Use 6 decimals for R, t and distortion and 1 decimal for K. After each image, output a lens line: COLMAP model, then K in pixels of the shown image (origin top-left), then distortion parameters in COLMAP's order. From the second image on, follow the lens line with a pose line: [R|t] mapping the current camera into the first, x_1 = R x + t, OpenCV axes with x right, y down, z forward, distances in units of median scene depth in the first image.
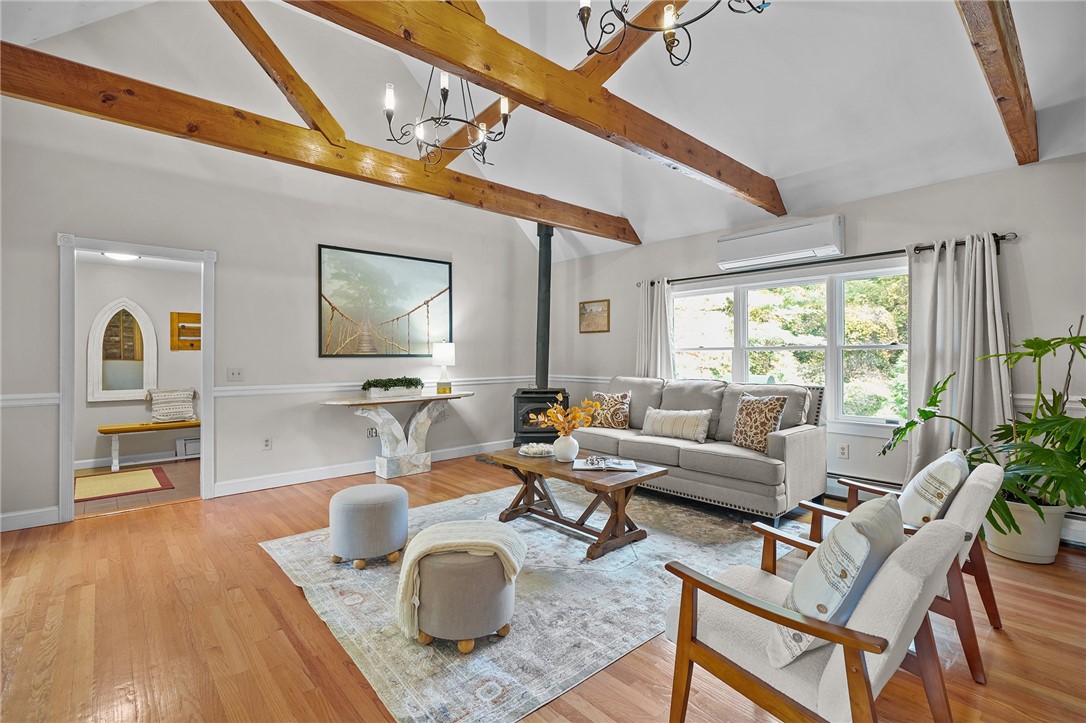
lens RADIAL K [[495.4, 0, 538.4], [0, 495.4, 356.1], [0, 0, 1]] dist [-0.000520, 0.000001]
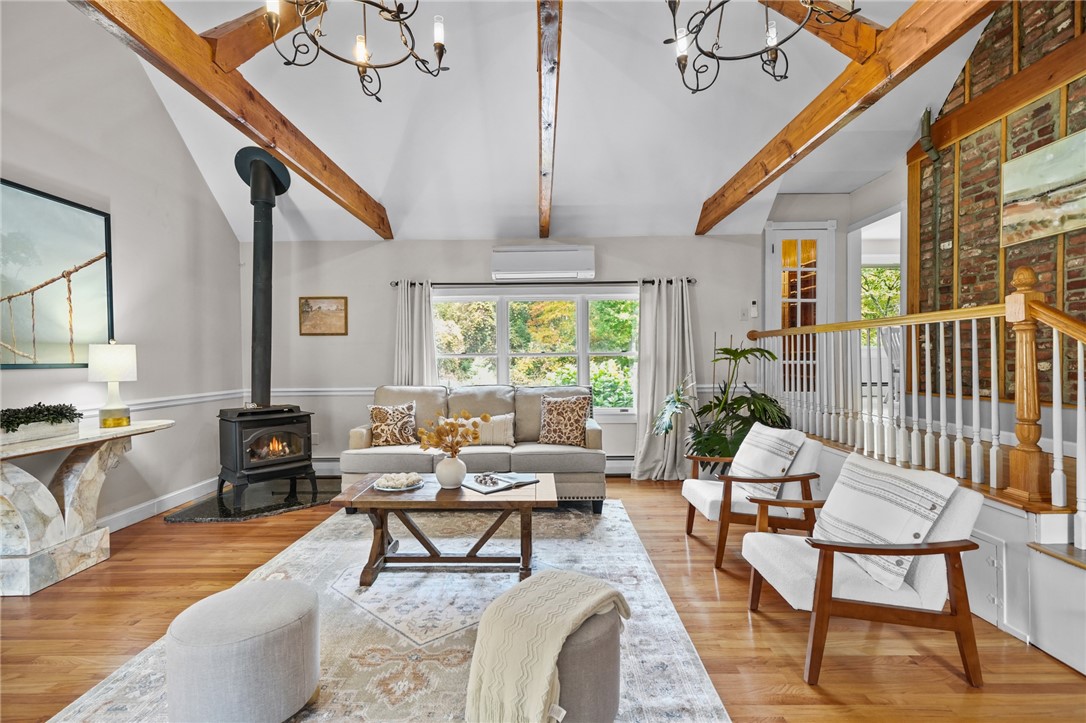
lens RADIAL K [[488.3, 0, 541.0], [0, 488.3, 369.1], [0, 0, 1]] dist [0.000069, 0.000216]
pose [[0.672731, -0.019322, 0.739635, -0.317216], [0.009641, 0.999803, 0.017350, -0.001801], [-0.739824, -0.004541, 0.672785, 0.227816]]
